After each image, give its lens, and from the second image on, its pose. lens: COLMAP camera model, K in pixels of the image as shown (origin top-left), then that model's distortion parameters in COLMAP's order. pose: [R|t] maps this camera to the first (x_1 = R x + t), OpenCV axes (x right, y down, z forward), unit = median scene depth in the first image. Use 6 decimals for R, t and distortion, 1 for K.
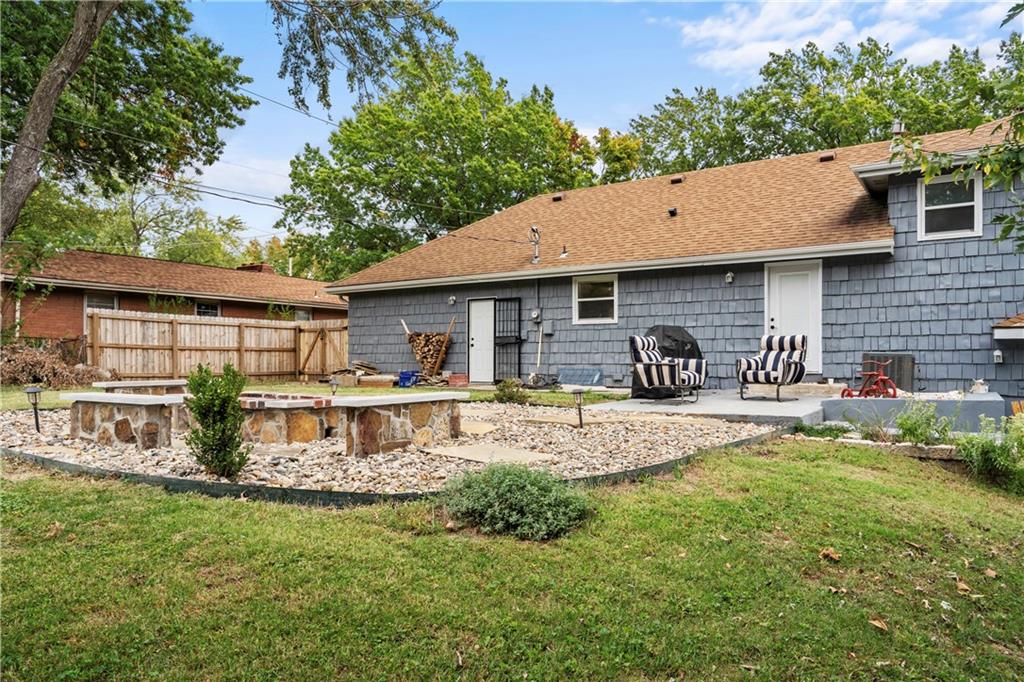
lens RADIAL K [[688.2, 0, 514.1], [0, 688.2, 352.2], [0, 0, 1]] dist [0.001289, -0.001090]
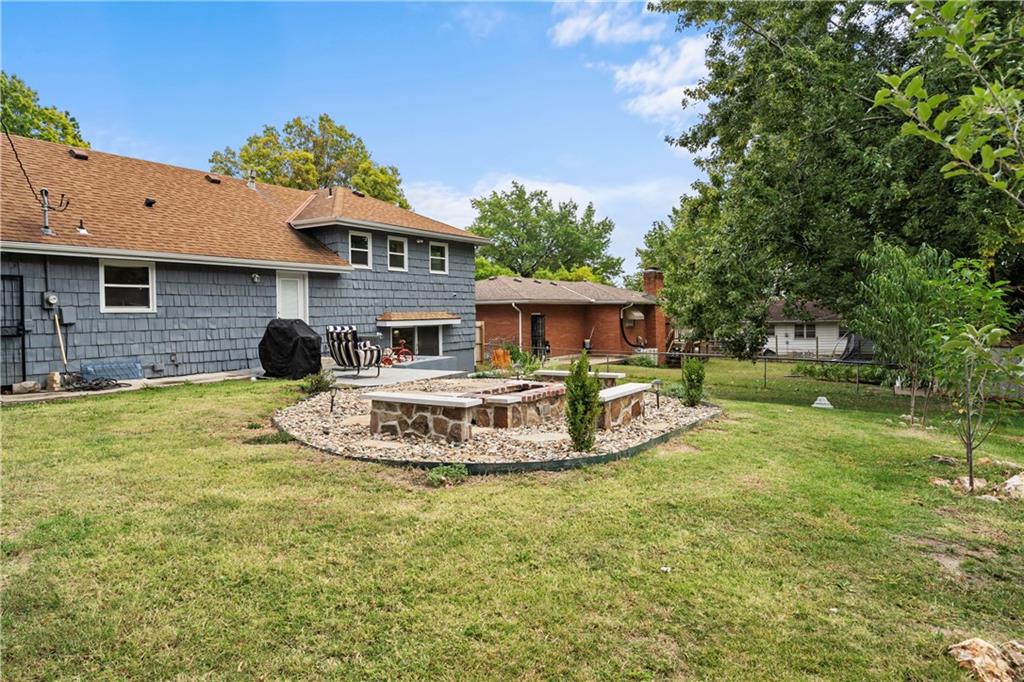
lens RADIAL K [[636.4, 0, 511.9], [0, 636.4, 318.8], [0, 0, 1]] dist [-0.001944, 0.000909]
pose [[-0.035138, -0.008050, 0.999350, -0.769531], [0.002643, 0.999963, 0.008148, -0.038760], [-0.999379, 0.002927, -0.035116, 0.518945]]
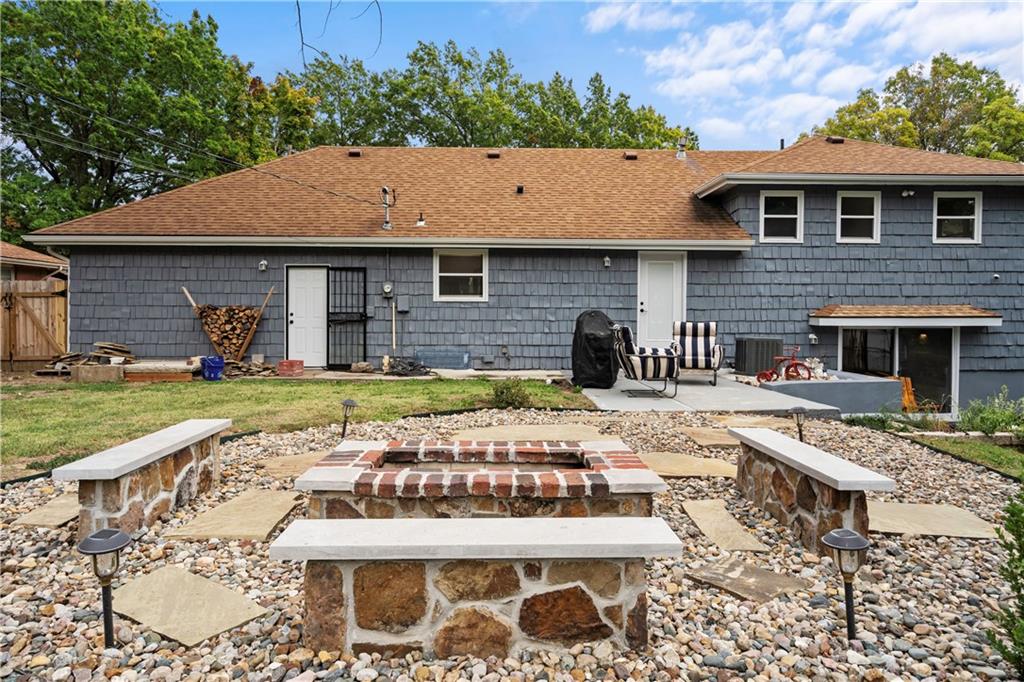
lens RADIAL K [[636.4, 0, 511.9], [0, 636.4, 318.8], [0, 0, 1]] dist [-0.001944, 0.000909]
pose [[0.813520, -0.000979, 0.581536, -0.326077], [-0.010518, 0.999810, 0.016398, -0.032993], [-0.581442, -0.019457, 0.813355, 0.270082]]
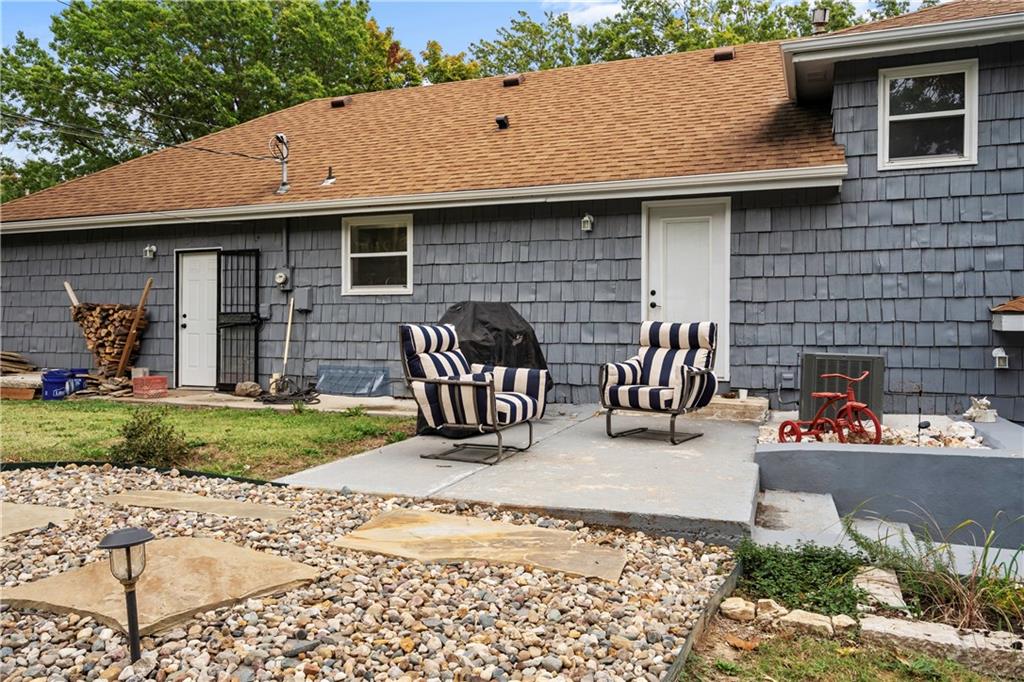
lens RADIAL K [[765.1, 0, 512.9], [0, 765.1, 329.6], [0, 0, 1]] dist [0.002555, -0.000039]
pose [[0.977151, 0.001513, 0.212539, 0.091948], [-0.004656, 0.999887, 0.014287, -0.020445], [-0.212494, -0.014950, 0.977048, 0.308318]]
